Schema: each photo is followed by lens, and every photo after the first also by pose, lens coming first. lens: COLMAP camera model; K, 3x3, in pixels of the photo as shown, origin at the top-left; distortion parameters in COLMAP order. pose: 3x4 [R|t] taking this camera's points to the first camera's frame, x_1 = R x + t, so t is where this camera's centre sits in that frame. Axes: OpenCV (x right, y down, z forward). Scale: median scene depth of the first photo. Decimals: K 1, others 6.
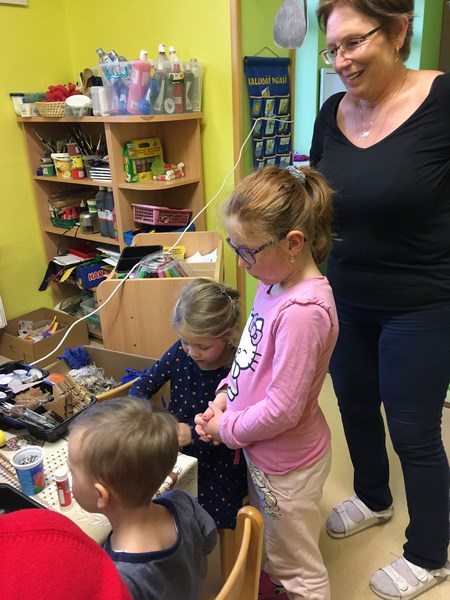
lens RADIAL K [[492.7, 0, 228.1], [0, 492.7, 298.2], [0, 0, 1]] dist [0.112231, -0.180610]
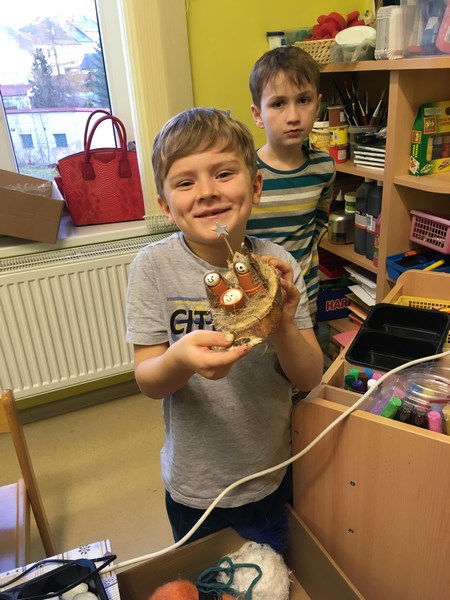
lens RADIAL K [[492.7, 0, 228.1], [0, 492.7, 298.2], [0, 0, 1]] dist [0.112231, -0.180610]
pose [[0.849028, 0.195539, -0.490831, -0.067146], [-0.156361, 0.980372, 0.120095, -0.125229], [0.504680, -0.025217, 0.862938, 0.373308]]
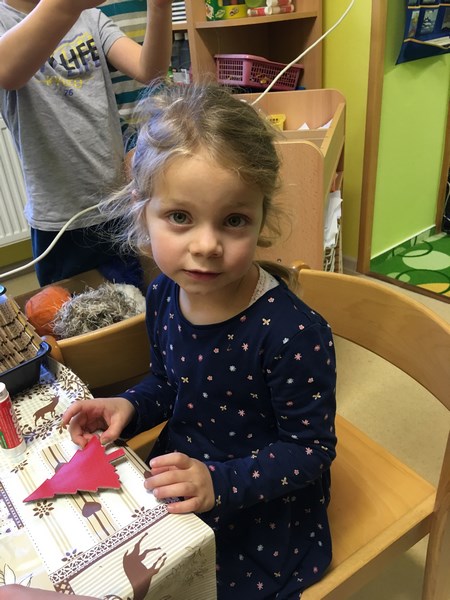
lens RADIAL K [[492.7, 0, 228.1], [0, 492.7, 298.2], [0, 0, 1]] dist [0.112231, -0.180610]
pose [[0.968039, 0.076774, -0.238758, 0.014834], [-0.040198, 0.987182, 0.154454, 0.033694], [0.247556, -0.139920, 0.958717, 0.292965]]
